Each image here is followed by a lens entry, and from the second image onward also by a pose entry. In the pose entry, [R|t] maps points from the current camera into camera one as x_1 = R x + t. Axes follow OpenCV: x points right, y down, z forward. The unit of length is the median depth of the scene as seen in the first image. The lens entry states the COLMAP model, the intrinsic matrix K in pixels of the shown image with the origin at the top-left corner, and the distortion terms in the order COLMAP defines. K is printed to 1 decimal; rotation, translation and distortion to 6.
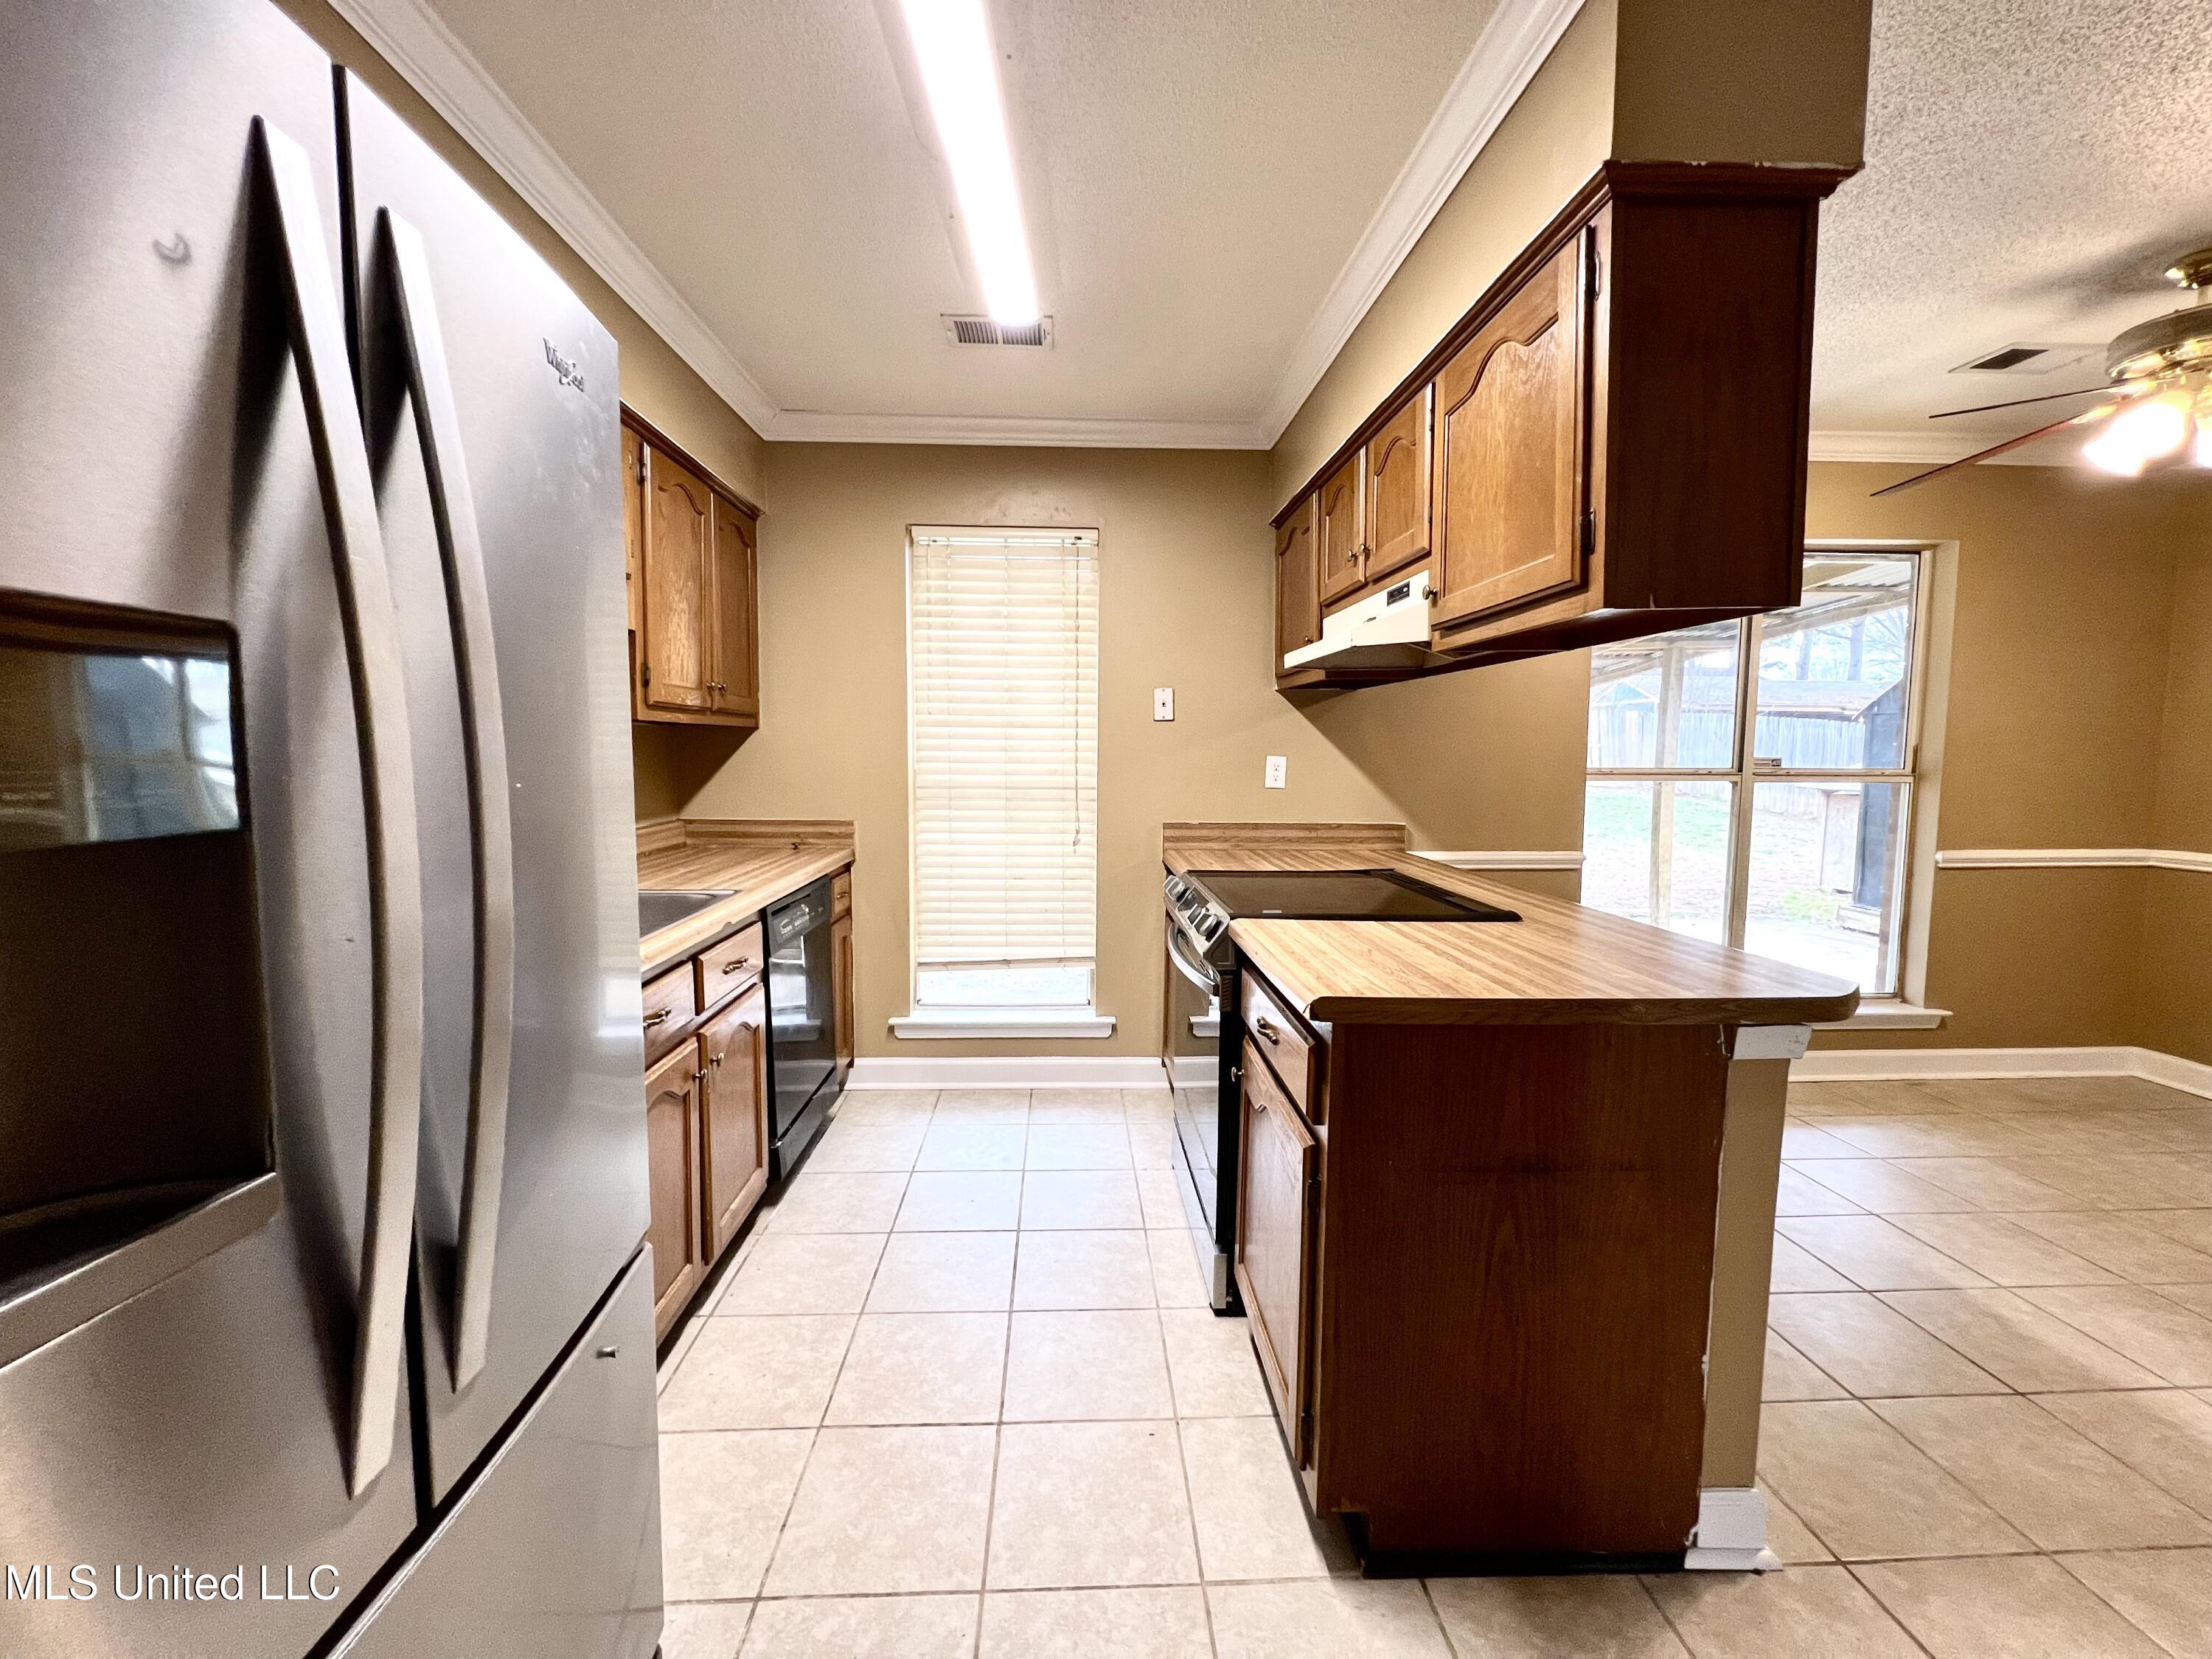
lens RADIAL K [[888.5, 0, 1097.5], [0, 888.5, 824.1], [0, 0, 1]] dist [-0.002115, 0.000348]
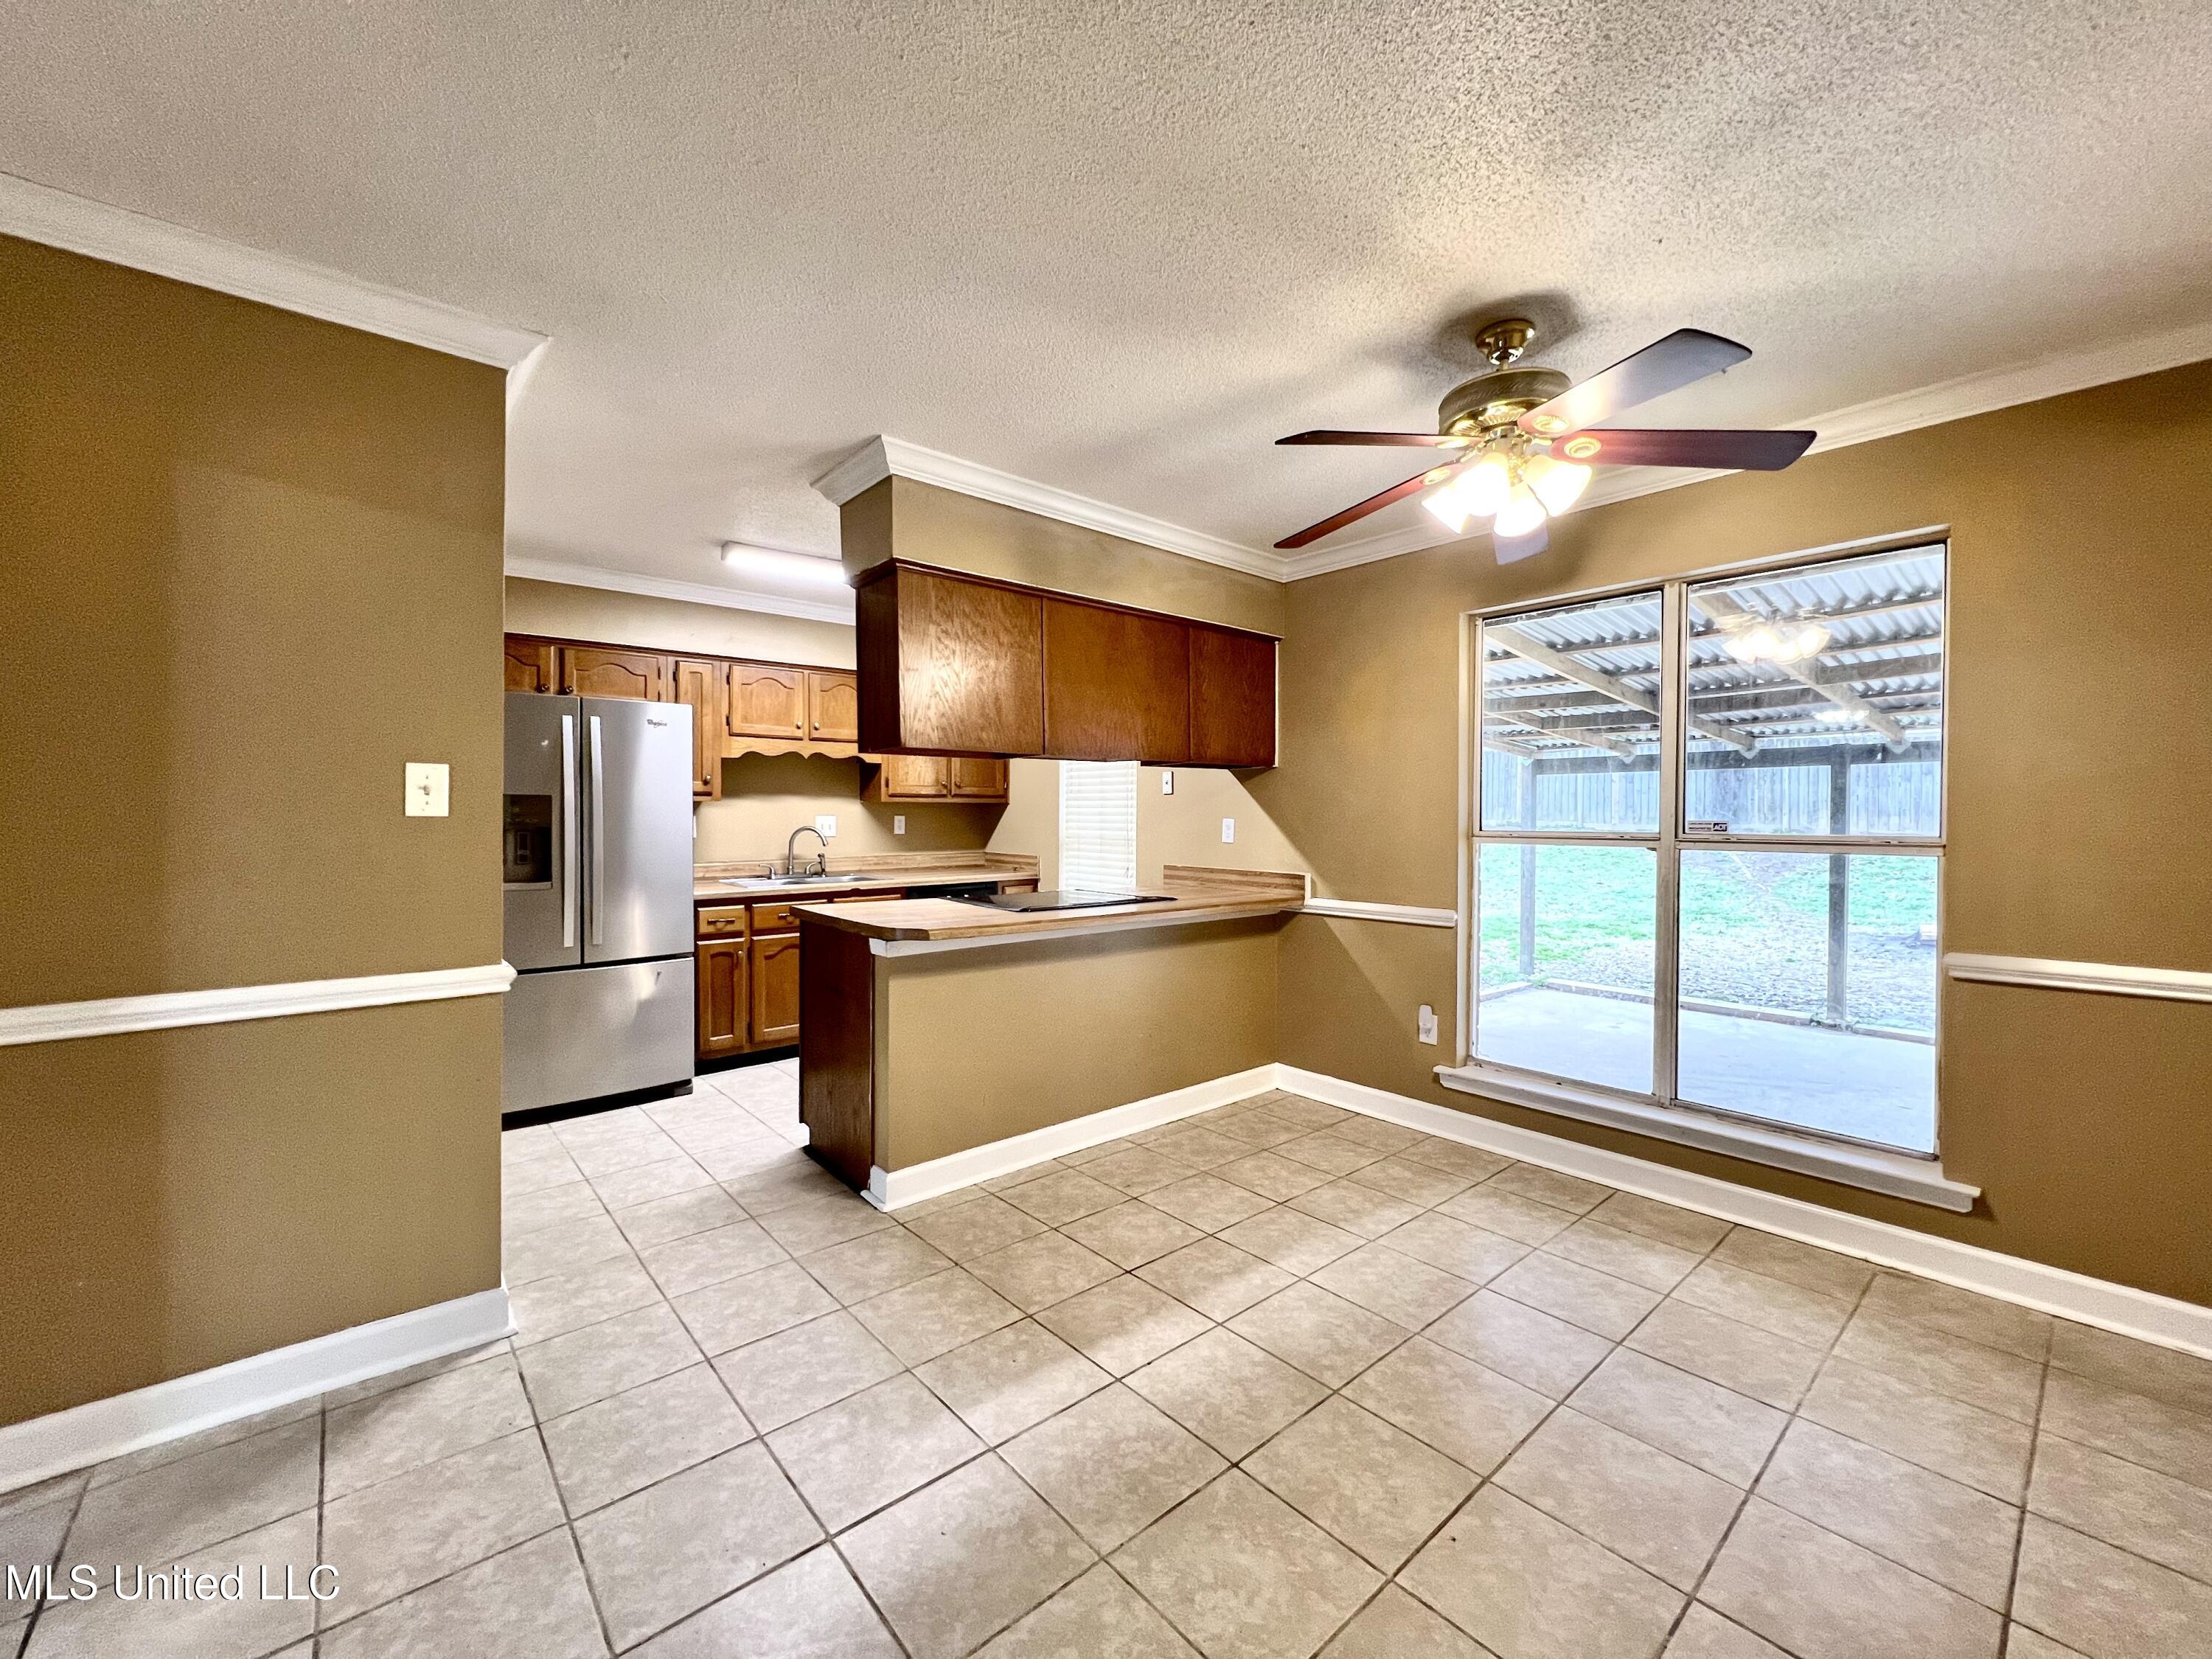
lens RADIAL K [[888.5, 0, 1097.5], [0, 888.5, 824.1], [0, 0, 1]] dist [-0.002115, 0.000348]
pose [[0.617728, 0.005418, -0.786373, 1.135422], [-0.061741, 0.997224, -0.041629, -0.000628], [0.783965, 0.074267, 0.616347, 0.024181]]
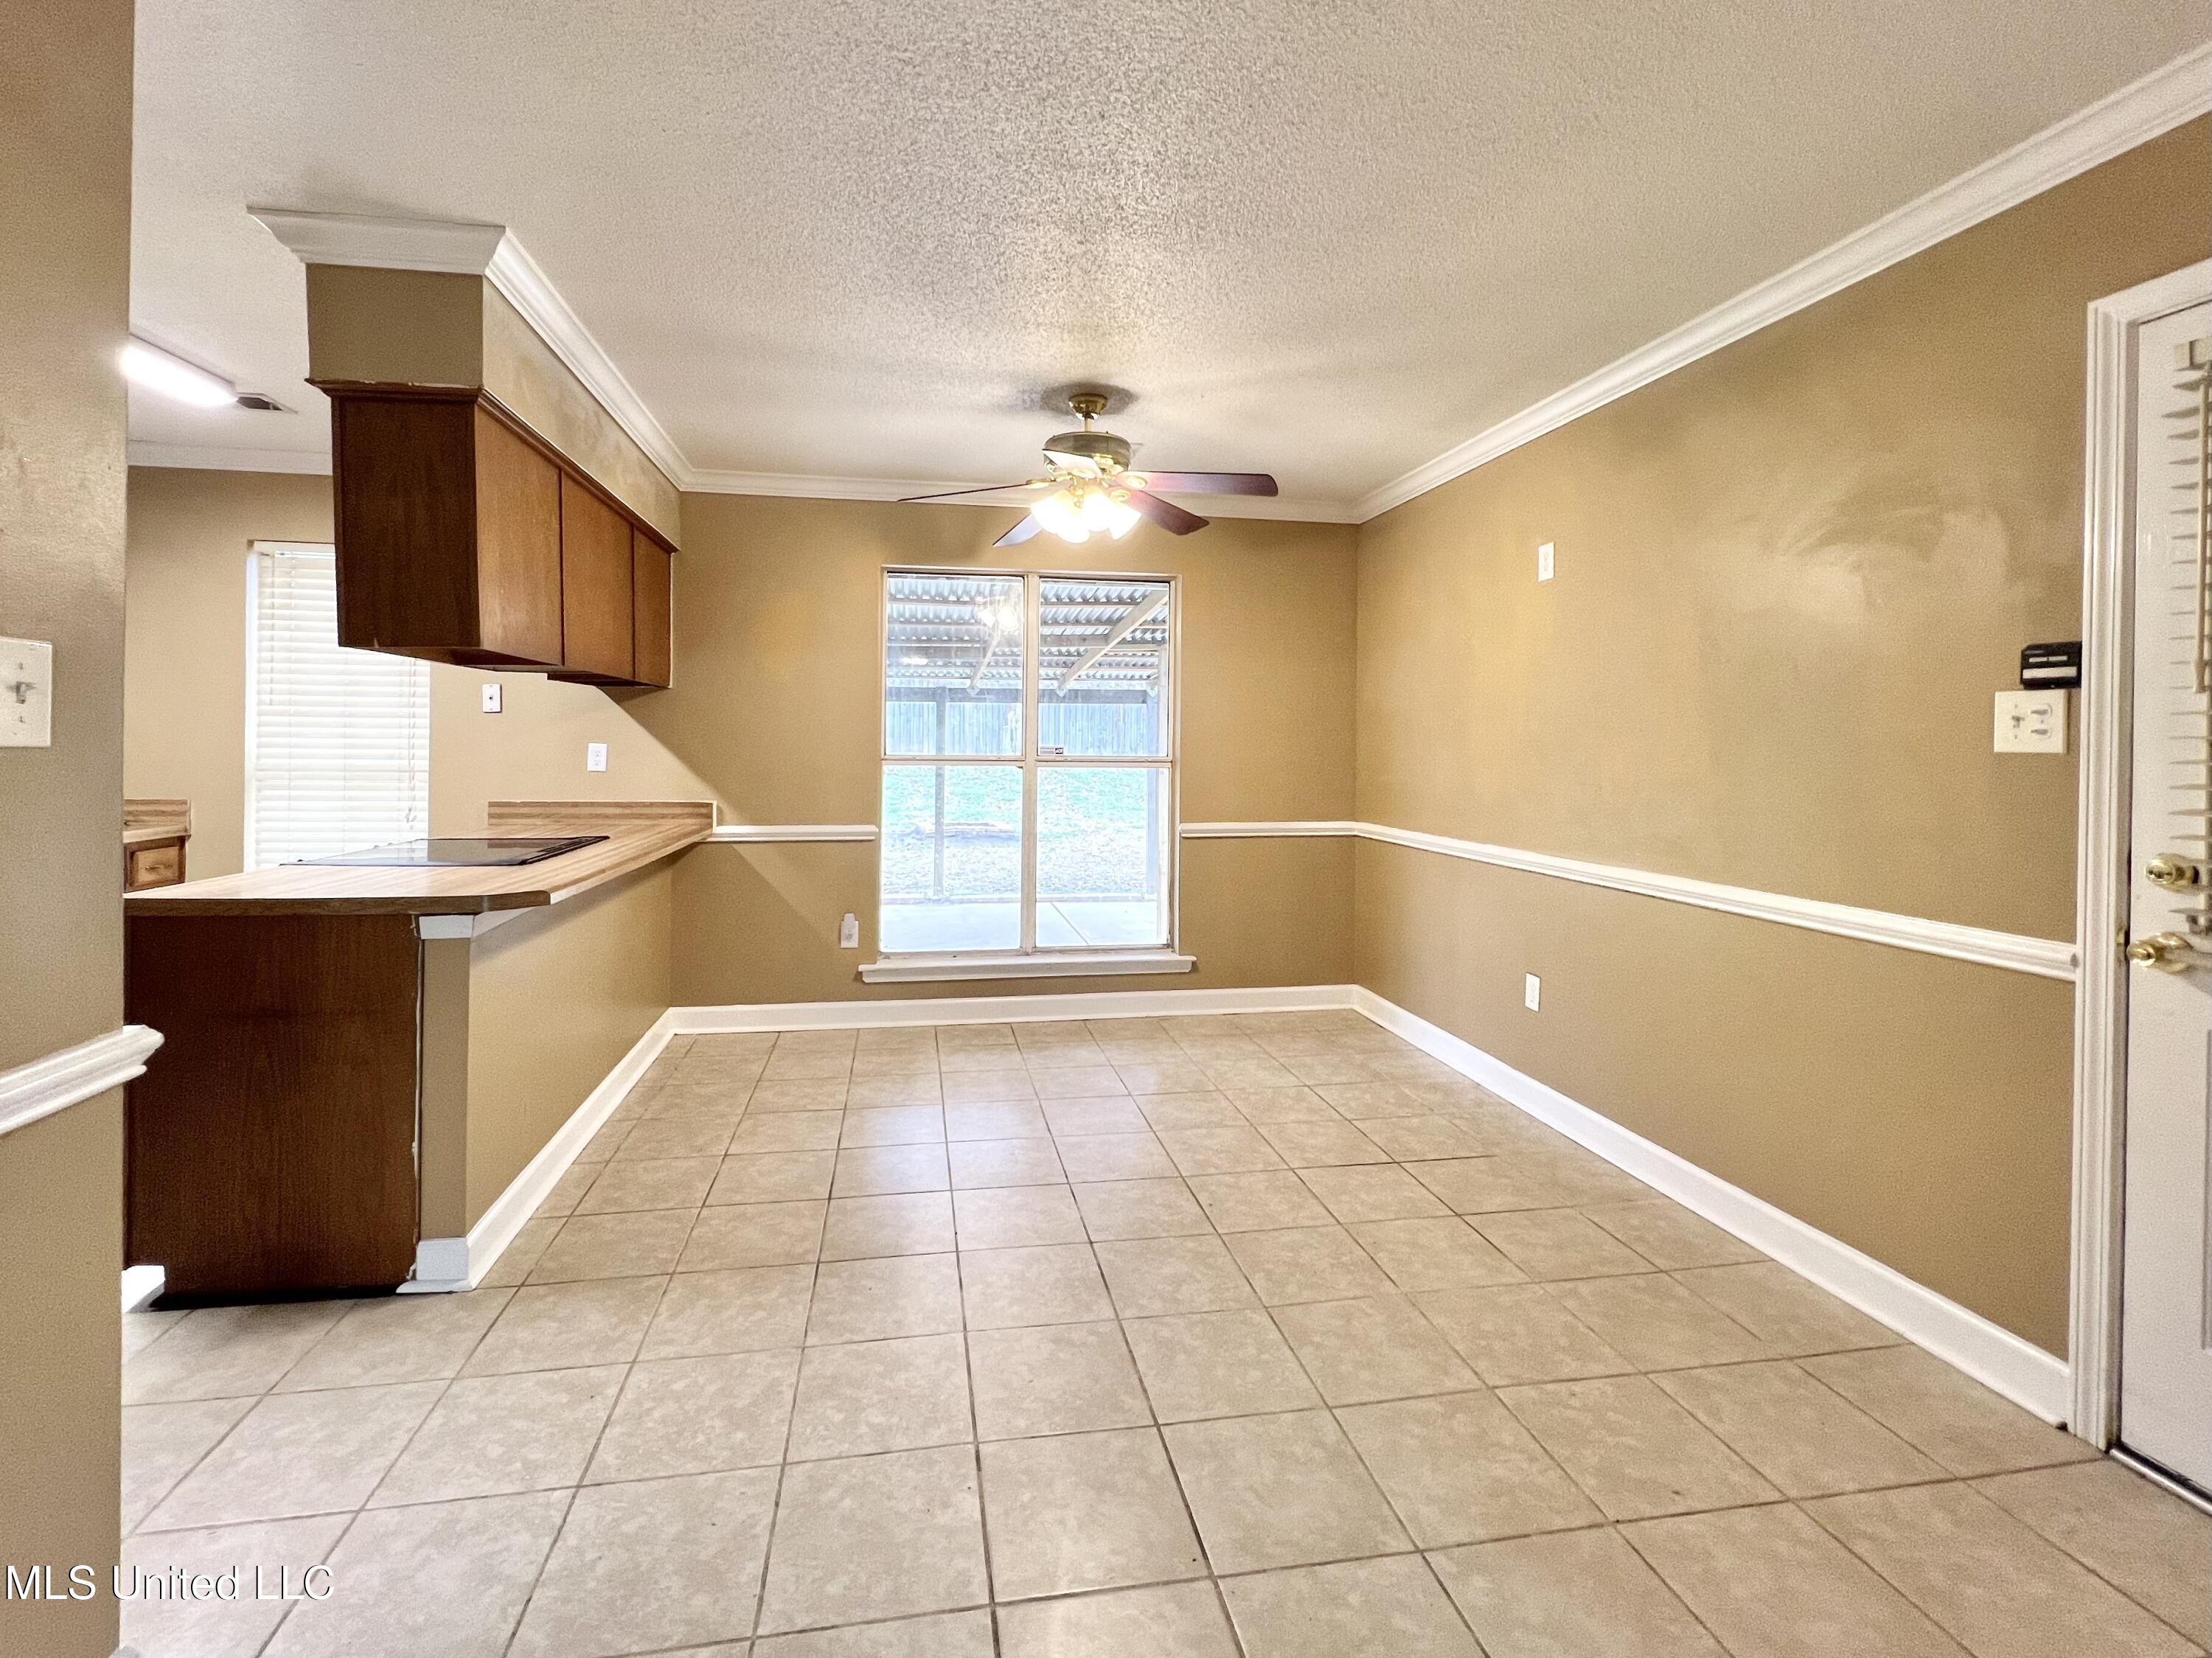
lens RADIAL K [[983.7, 0, 1061.3], [0, 983.7, 745.2], [0, 0, 1]] dist [-0.001261, 0.000330]
pose [[0.993276, 0.004281, 0.115695, 0.657805], [0.004308, 0.997257, -0.073889, 0.023242], [-0.115694, 0.073891, 0.990533, -0.343016]]
